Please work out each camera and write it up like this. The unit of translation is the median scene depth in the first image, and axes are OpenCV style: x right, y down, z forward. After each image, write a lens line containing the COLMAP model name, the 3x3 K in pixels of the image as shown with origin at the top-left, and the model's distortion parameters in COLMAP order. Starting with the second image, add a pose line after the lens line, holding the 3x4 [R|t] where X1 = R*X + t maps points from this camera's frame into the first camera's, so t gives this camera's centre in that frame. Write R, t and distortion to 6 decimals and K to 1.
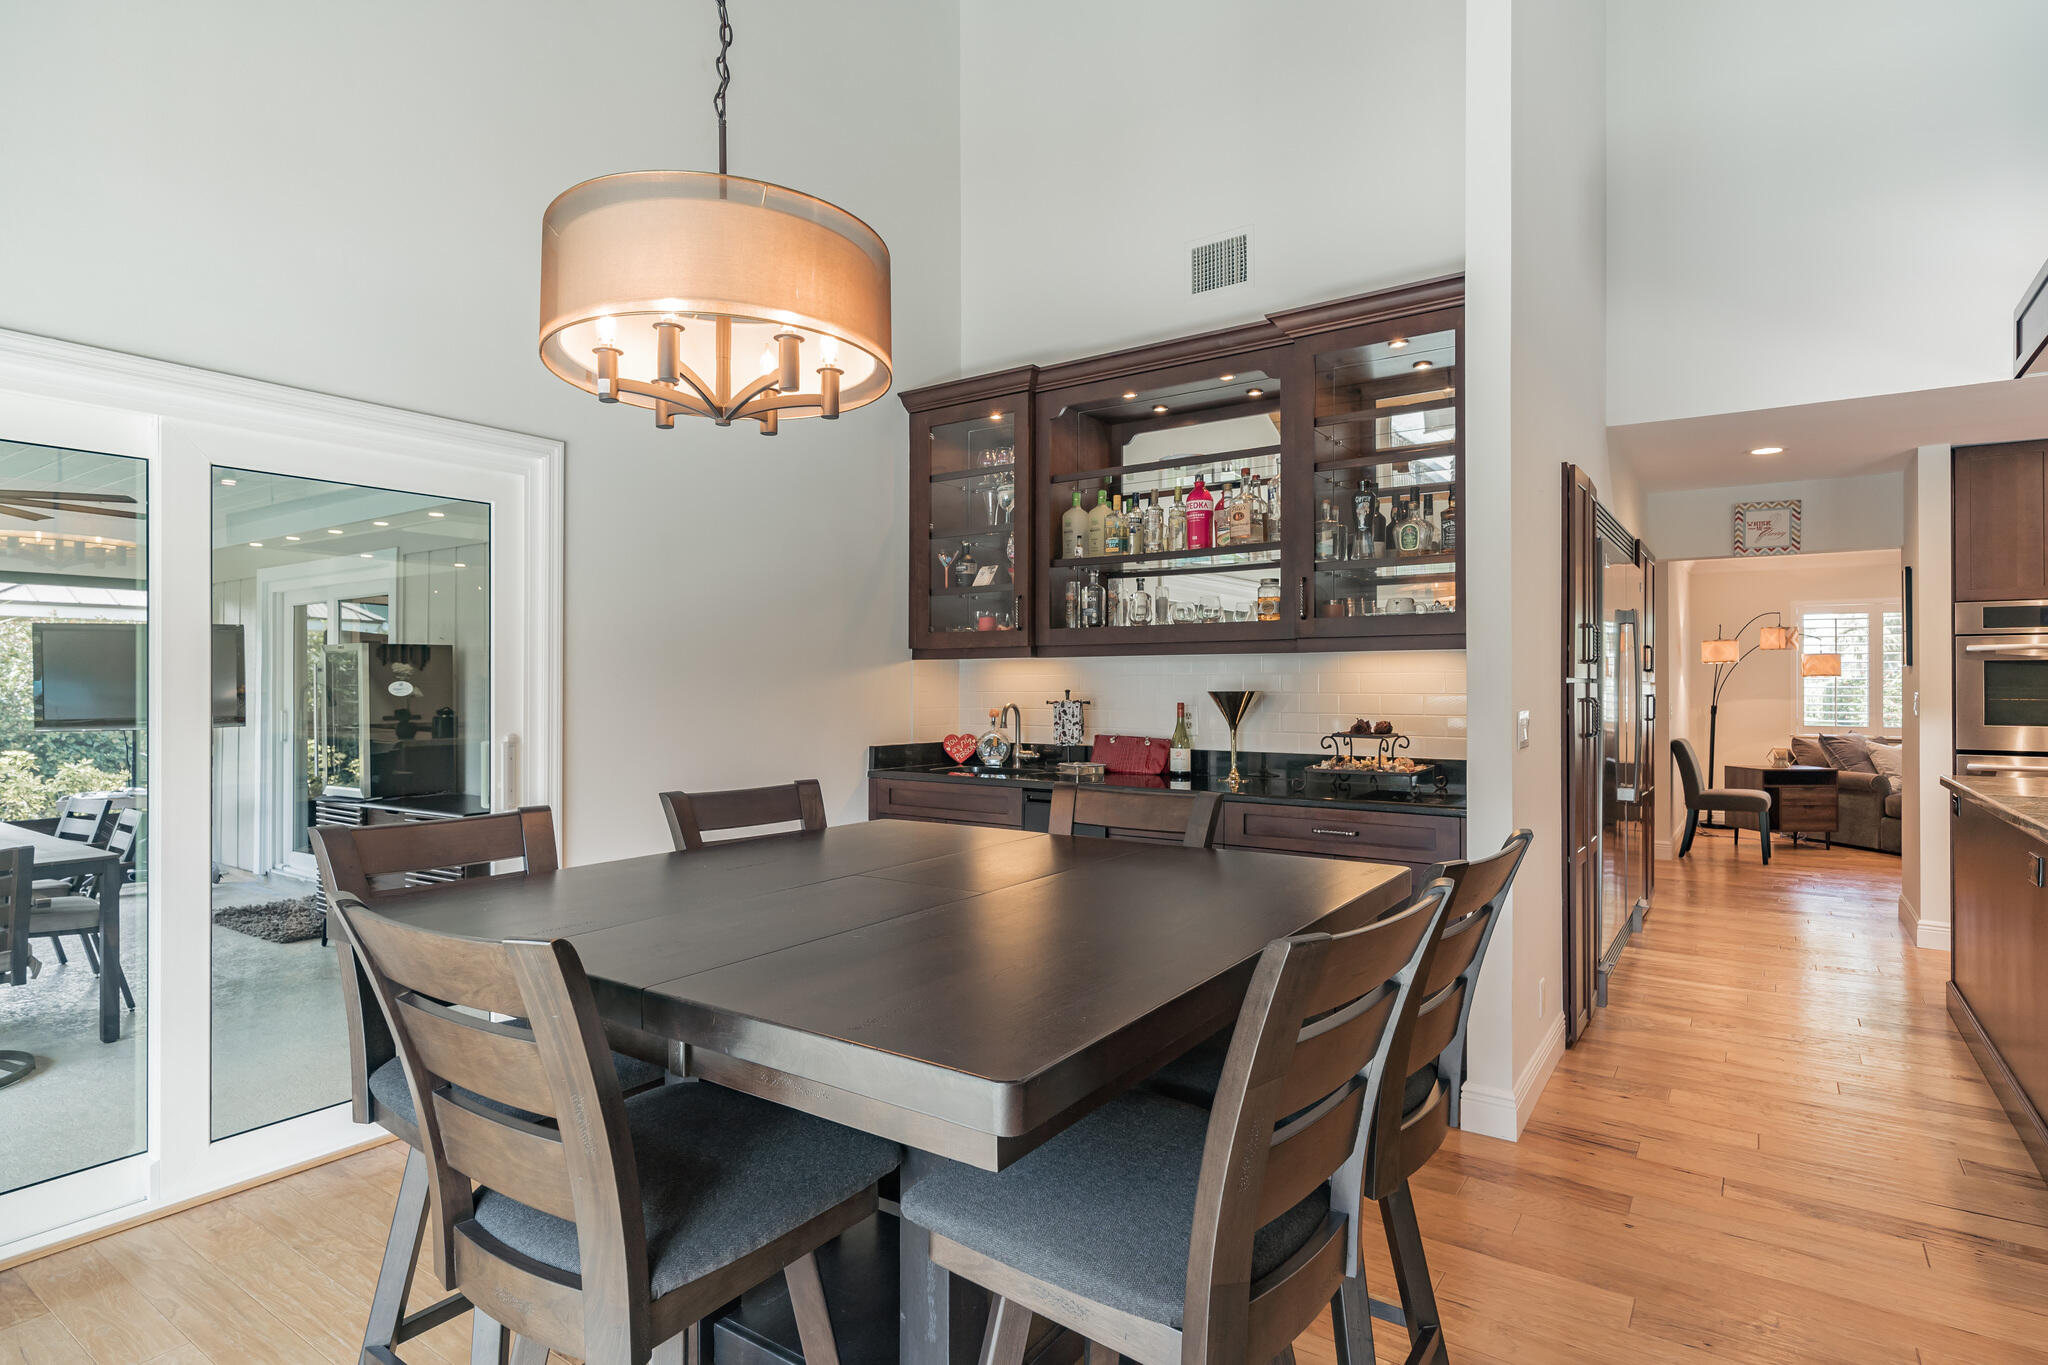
lens RADIAL K [[1047.6, 0, 989.8], [0, 1047.6, 680.6], [0, 0, 1]] dist [0.001818, -0.010947]
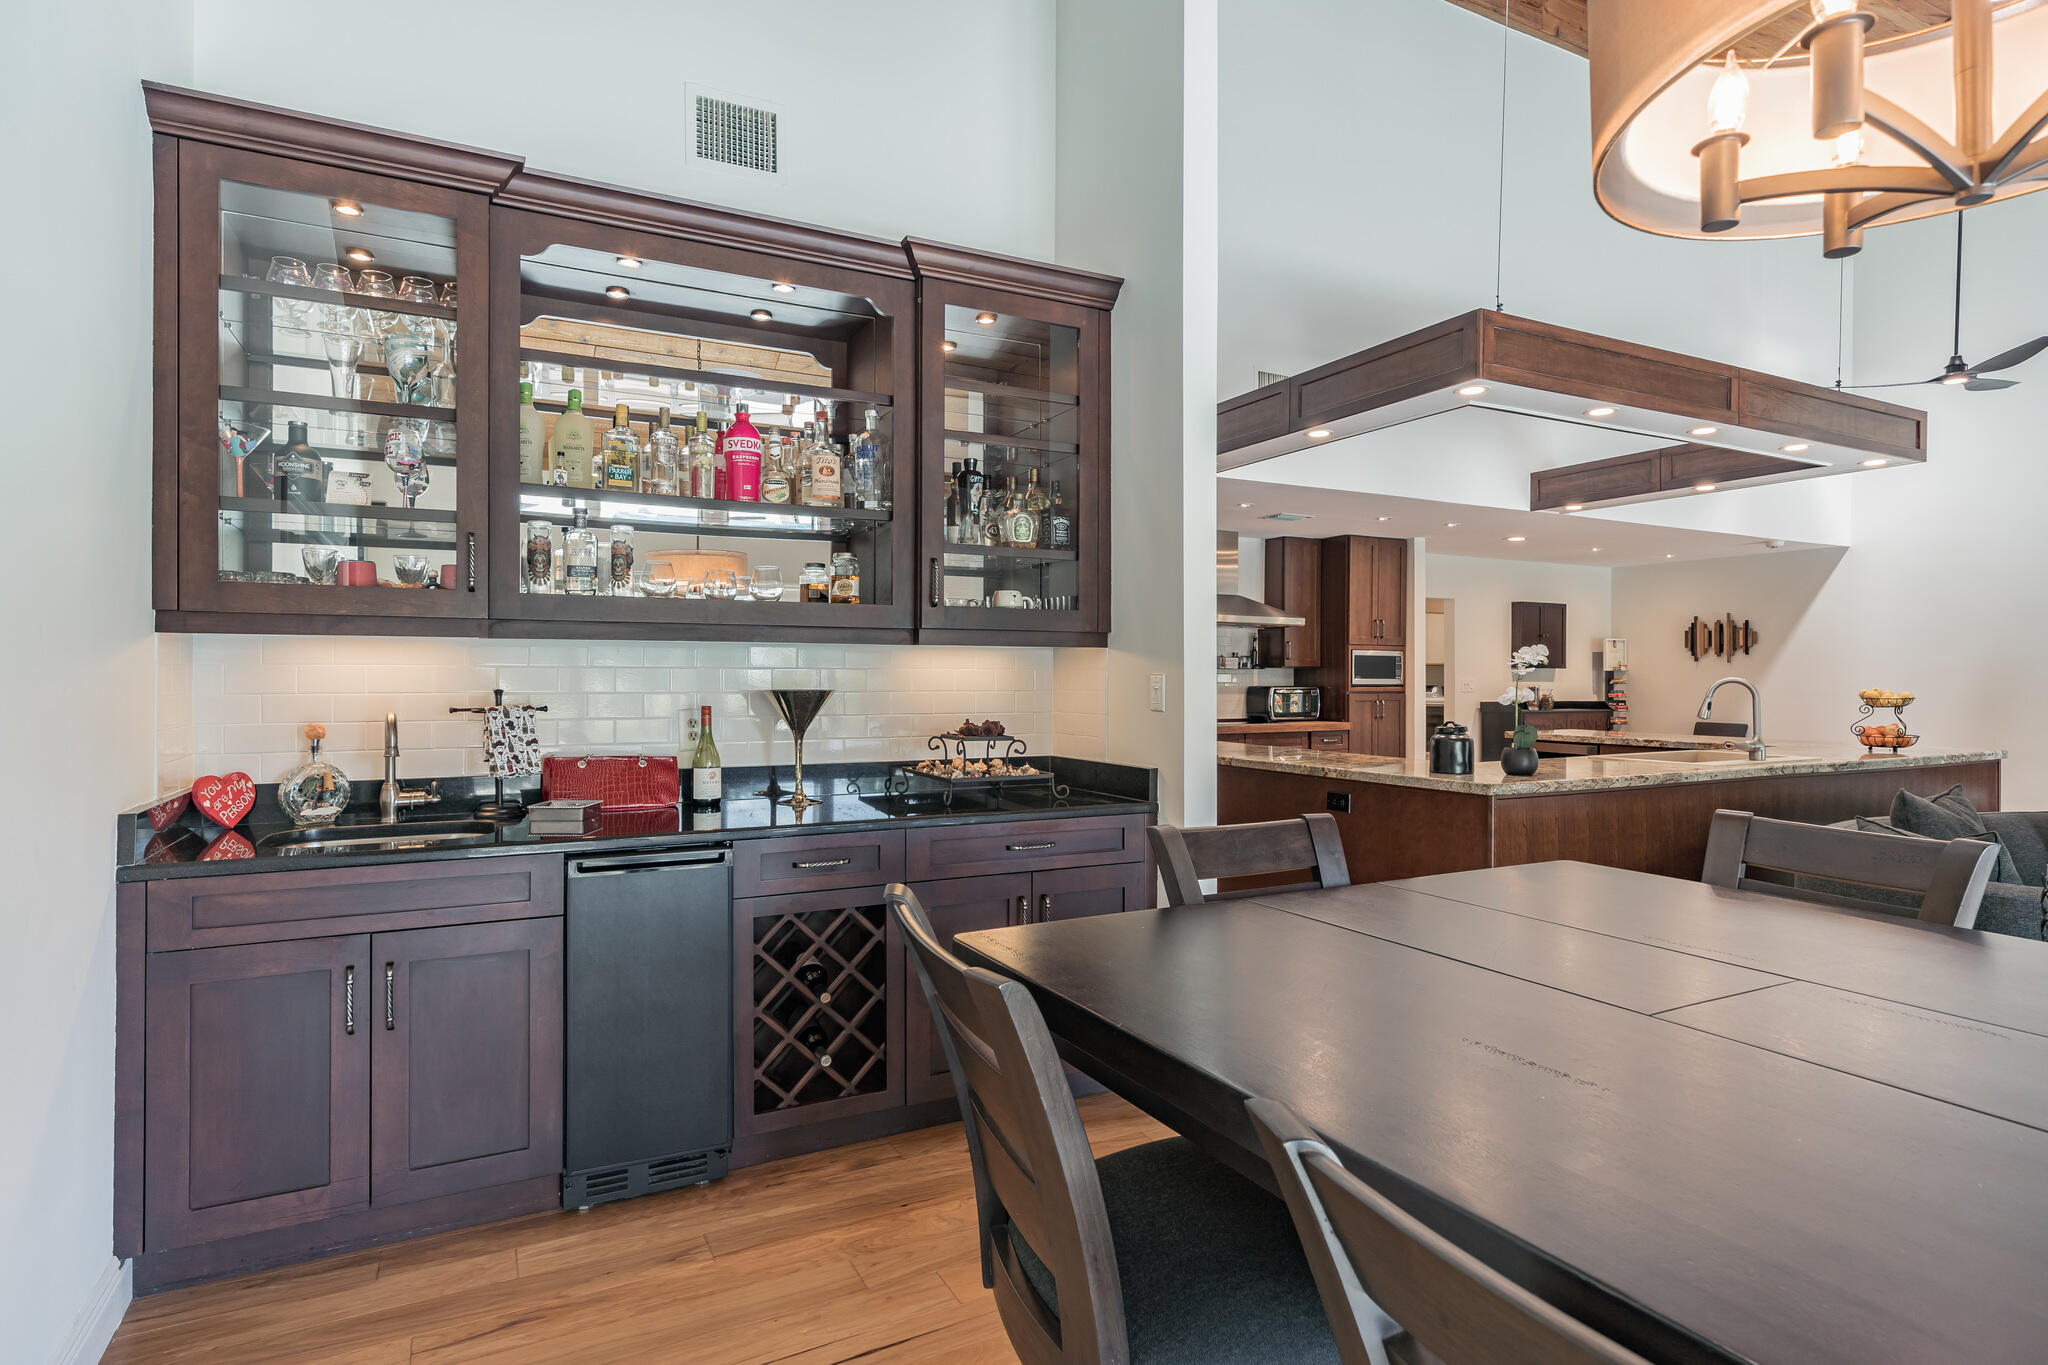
lens RADIAL K [[1028.9, 0, 976.3], [0, 1028.9, 679.9], [0, 0, 1]] dist [0.039080, -0.040515]
pose [[0.460709, -0.002898, 0.887547, -0.285556], [-0.007823, 0.999943, 0.007326, -0.003250], [-0.887517, -0.010319, 0.460660, 0.372308]]
